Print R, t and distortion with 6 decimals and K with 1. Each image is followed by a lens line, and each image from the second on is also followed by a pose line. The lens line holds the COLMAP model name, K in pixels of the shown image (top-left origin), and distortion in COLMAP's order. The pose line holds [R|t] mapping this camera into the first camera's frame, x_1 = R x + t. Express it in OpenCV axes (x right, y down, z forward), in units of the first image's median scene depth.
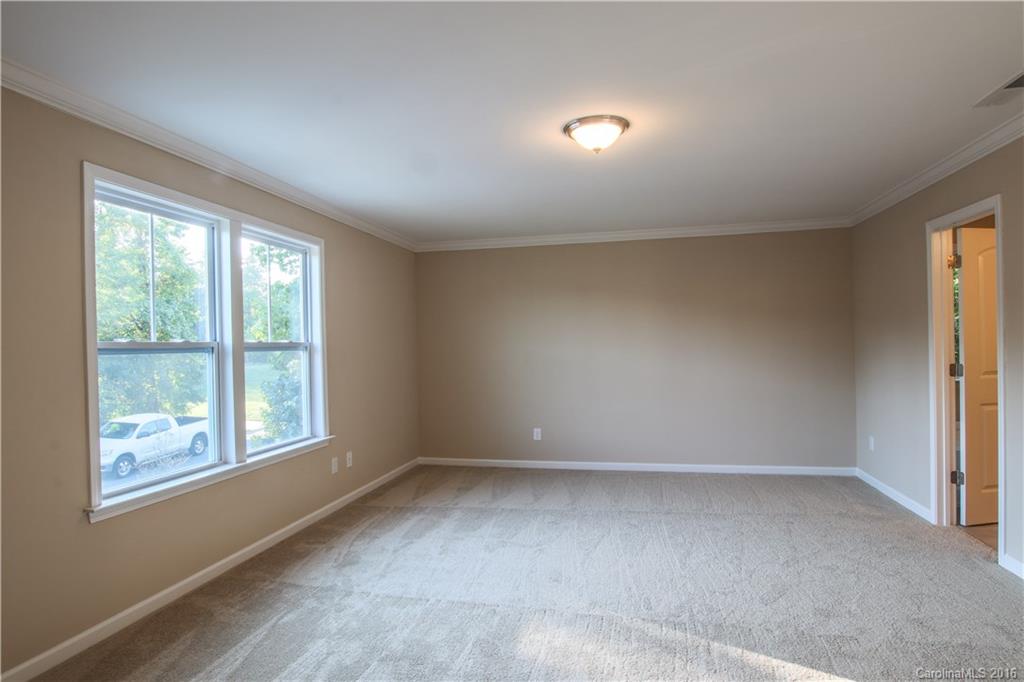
lens RADIAL K [[529.6, 0, 508.0], [0, 529.6, 346.1], [0, 0, 1]] dist [-0.022297, 0.000452]
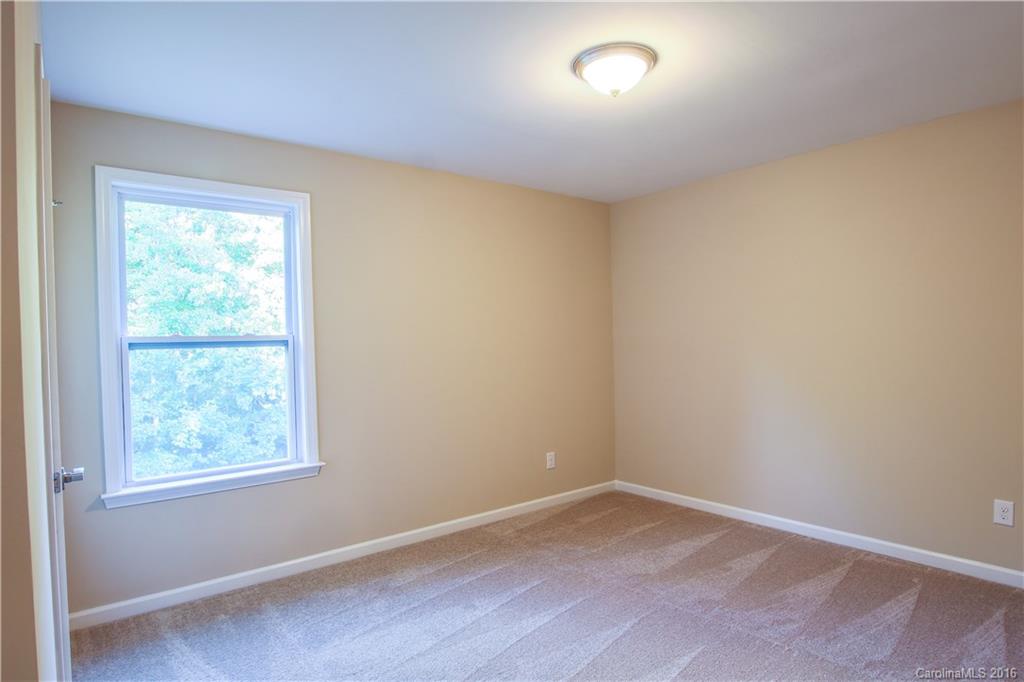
lens RADIAL K [[375.0, 0, 511.2], [0, 375.0, 344.6], [0, 0, 1]] dist [-0.010648, -0.000072]
pose [[0.647255, 0.020575, -0.761995, 0.235556], [0.009754, 0.999330, 0.035269, -0.010449], [0.762211, -0.030260, 0.646621, 0.892140]]
